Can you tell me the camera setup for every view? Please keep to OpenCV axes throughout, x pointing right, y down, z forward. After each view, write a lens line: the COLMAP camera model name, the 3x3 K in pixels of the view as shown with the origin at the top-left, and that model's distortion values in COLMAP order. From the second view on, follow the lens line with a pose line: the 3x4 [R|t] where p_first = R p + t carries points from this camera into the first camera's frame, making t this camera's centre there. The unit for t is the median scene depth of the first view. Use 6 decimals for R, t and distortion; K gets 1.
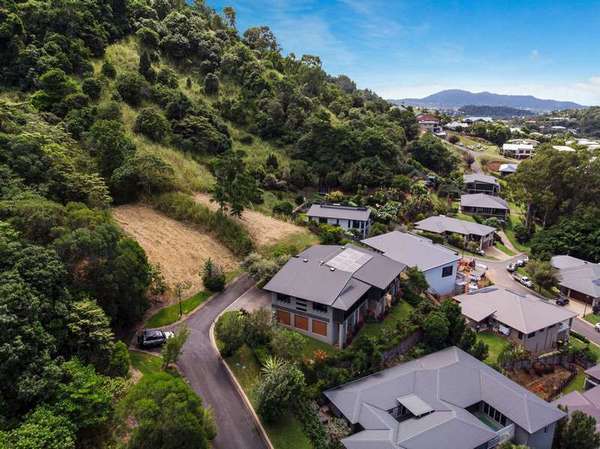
lens RADIAL K [[441.8, 0, 297.5], [0, 441.8, 222.4], [0, 0, 1]] dist [0.001091, -0.003092]
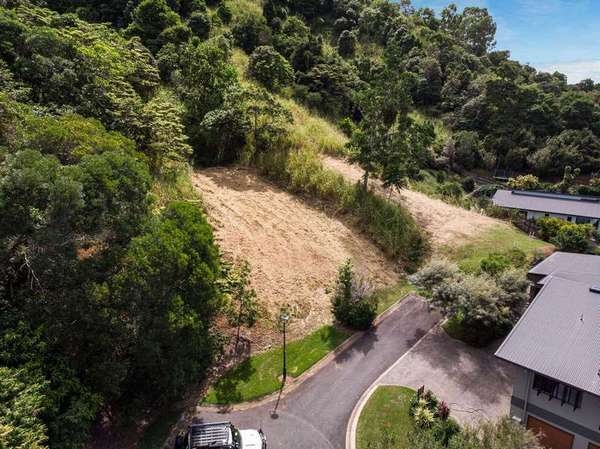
lens RADIAL K [[441.8, 0, 298.6], [0, 441.8, 223.5], [0, 0, 1]] dist [0.001091, -0.003092]
pose [[0.964320, 0.067129, -0.256088, -0.079706], [-0.067637, 0.997687, 0.006832, 0.024525], [0.255954, 0.010733, 0.966629, 0.313125]]
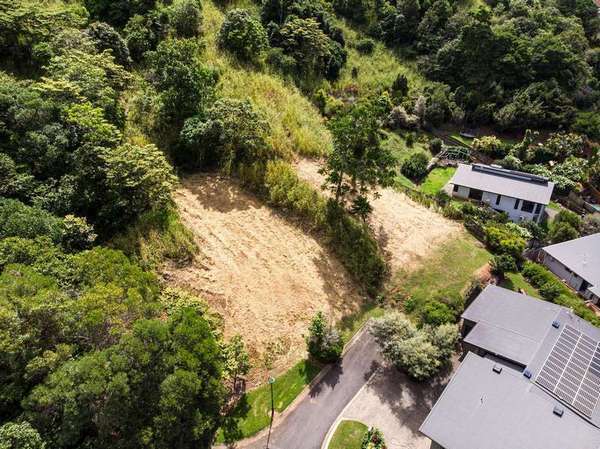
lens RADIAL K [[441.8, 0, 297.9], [0, 441.8, 224.3], [0, 0, 1]] dist [0.001091, -0.003092]
pose [[0.977462, 0.104496, -0.183435, -0.080088], [-0.053307, 0.962916, 0.264481, -0.122889], [0.204270, -0.248742, 0.946785, 0.272005]]
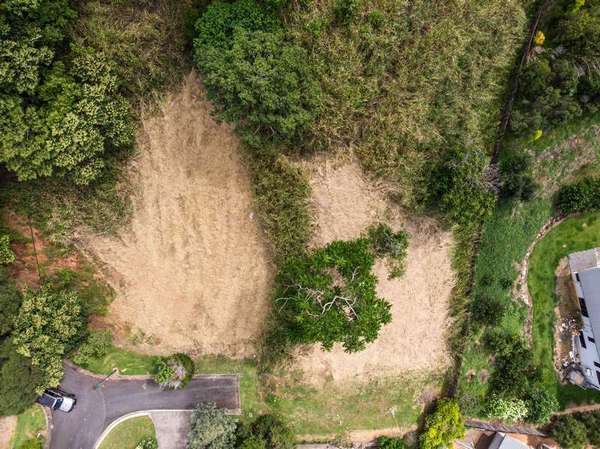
lens RADIAL K [[441.8, 0, 298.4], [0, 441.8, 225.7], [0, 0, 1]] dist [0.001091, -0.003092]
pose [[0.554285, 0.832320, 0.003293, -0.170194], [-0.210219, 0.136166, 0.968125, -0.375959], [0.805342, -0.537309, 0.250445, 0.683639]]
